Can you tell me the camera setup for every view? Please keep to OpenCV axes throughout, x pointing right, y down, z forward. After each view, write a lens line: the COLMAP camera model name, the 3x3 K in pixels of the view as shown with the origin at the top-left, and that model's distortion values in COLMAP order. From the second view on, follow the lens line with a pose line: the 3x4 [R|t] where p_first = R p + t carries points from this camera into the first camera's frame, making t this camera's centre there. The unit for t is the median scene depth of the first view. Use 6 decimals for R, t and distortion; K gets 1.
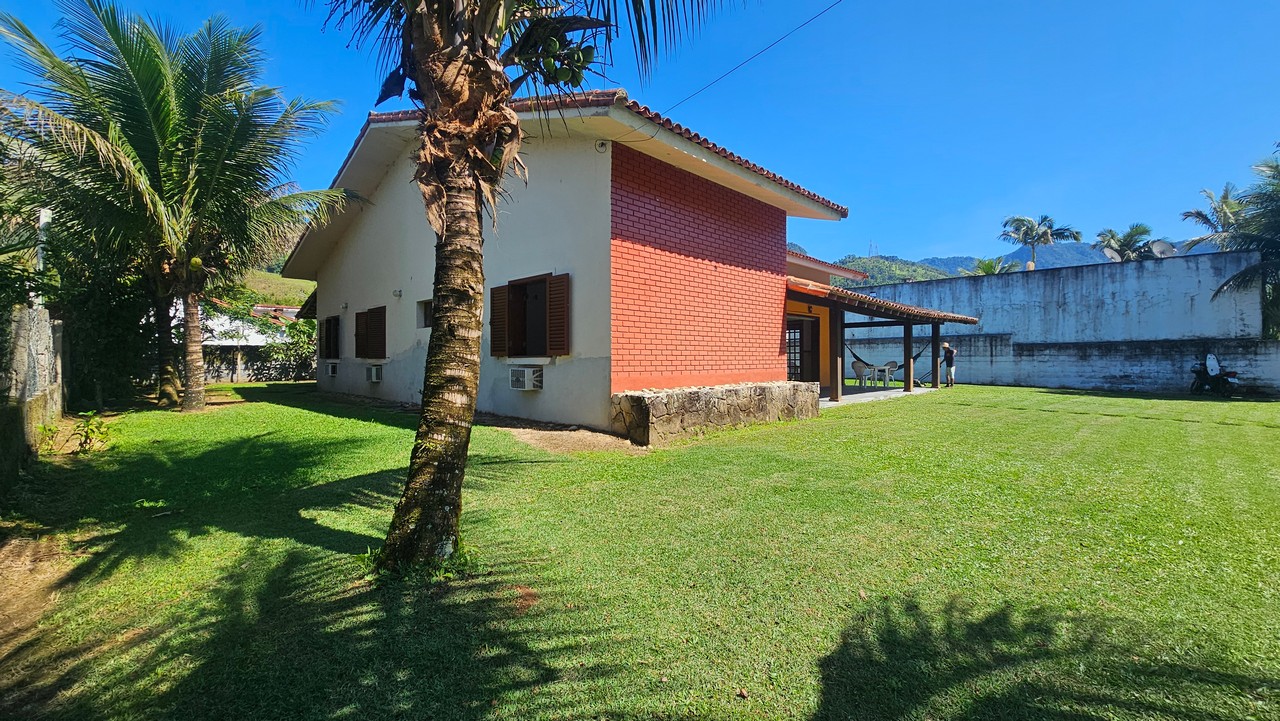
lens RADIAL K [[520.2, 0, 639.2], [0, 520.2, 360.1], [0, 0, 1]] dist [-0.000637, -0.000171]
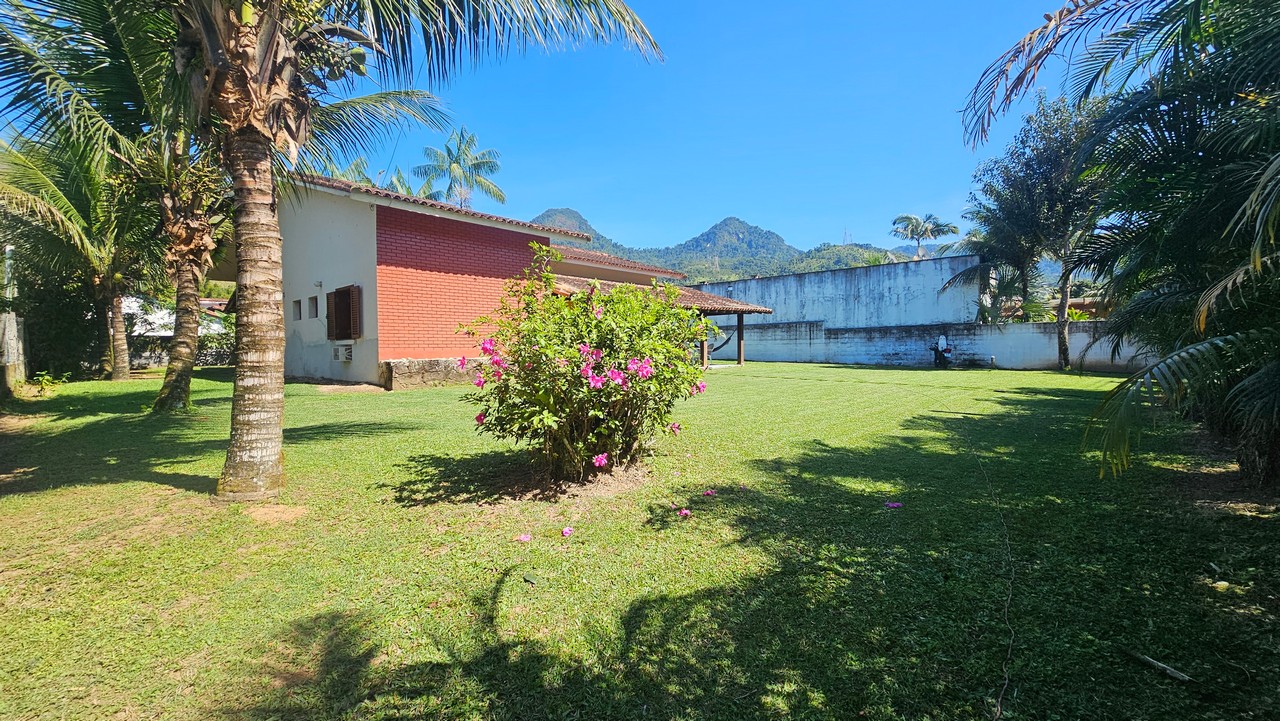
lens RADIAL K [[519.1, 0, 638.2], [0, 519.1, 358.5], [0, 0, 1]] dist [0.001148, -0.000213]
pose [[0.999319, -0.010203, 0.035465, 0.492094], [0.009528, 0.999771, 0.019158, 0.023513], [-0.035652, -0.018807, 0.999187, -0.456352]]
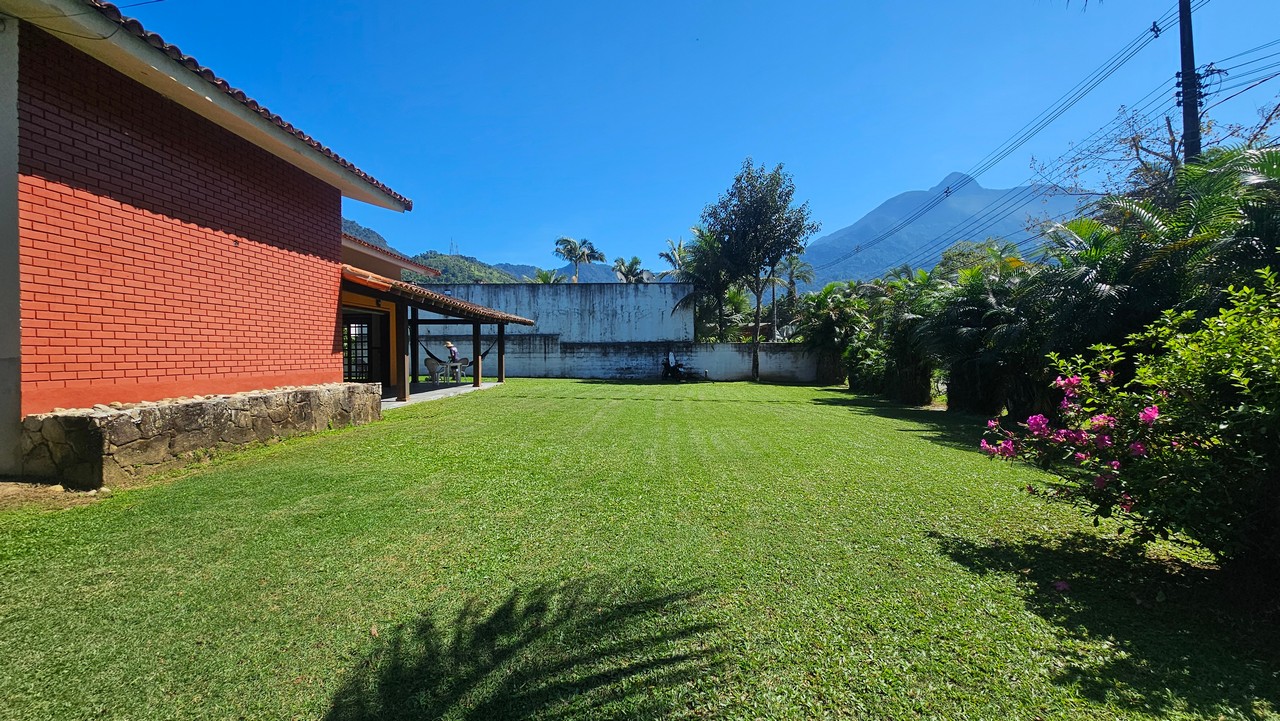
lens RADIAL K [[519.1, 0, 638.2], [0, 519.1, 358.5], [0, 0, 1]] dist [0.001148, -0.000213]
pose [[0.722849, -0.006469, 0.690976, 0.037339], [0.002140, 0.999972, 0.007123, -0.006093], [-0.691003, -0.003670, 0.722843, 0.011074]]
